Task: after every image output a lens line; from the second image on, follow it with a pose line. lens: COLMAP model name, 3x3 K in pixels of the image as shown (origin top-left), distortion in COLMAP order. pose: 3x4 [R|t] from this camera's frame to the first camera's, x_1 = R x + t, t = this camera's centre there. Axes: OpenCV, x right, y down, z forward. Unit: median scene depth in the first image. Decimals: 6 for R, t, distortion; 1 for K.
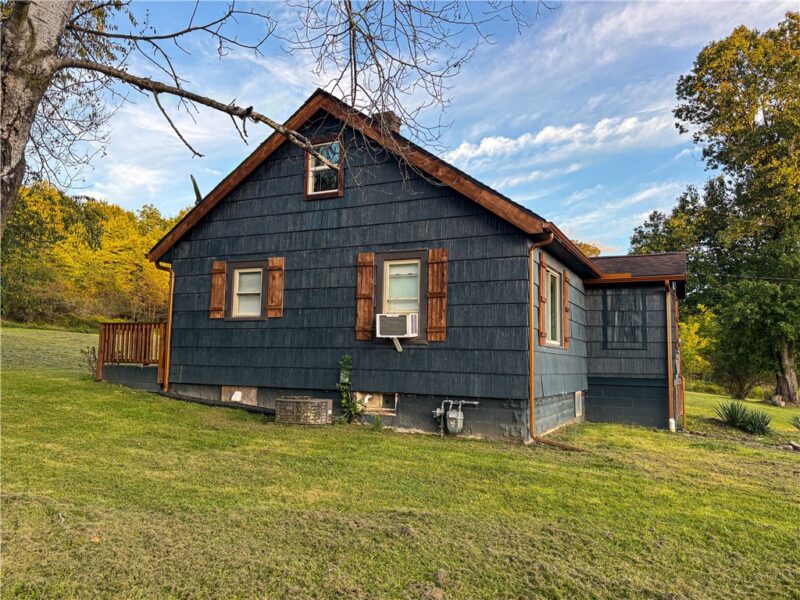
lens RADIAL K [[598.8, 0, 400.9], [0, 598.8, 298.2], [0, 0, 1]] dist [0.043450, -0.001555]
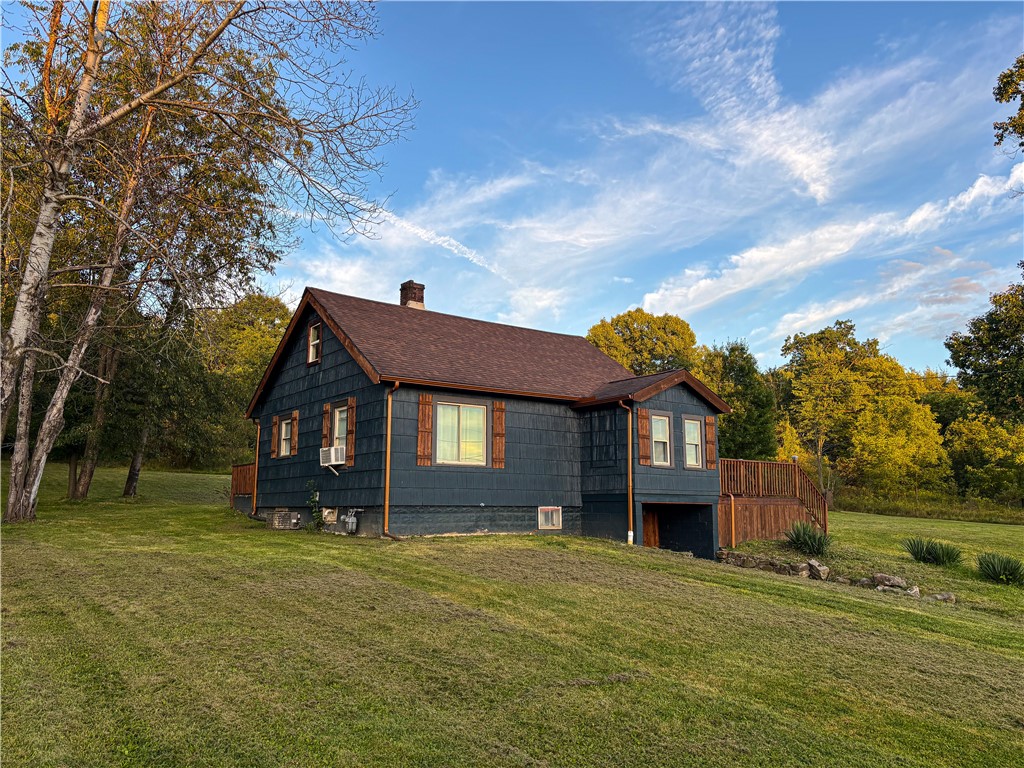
lens RADIAL K [[766.4, 0, 509.8], [0, 766.4, 387.9], [0, 0, 1]] dist [0.043450, -0.001555]
pose [[0.894125, -0.090970, -0.438480, 1.072335], [0.066650, 0.995277, -0.070577, 0.038781], [0.442830, 0.033880, 0.895965, -0.370475]]
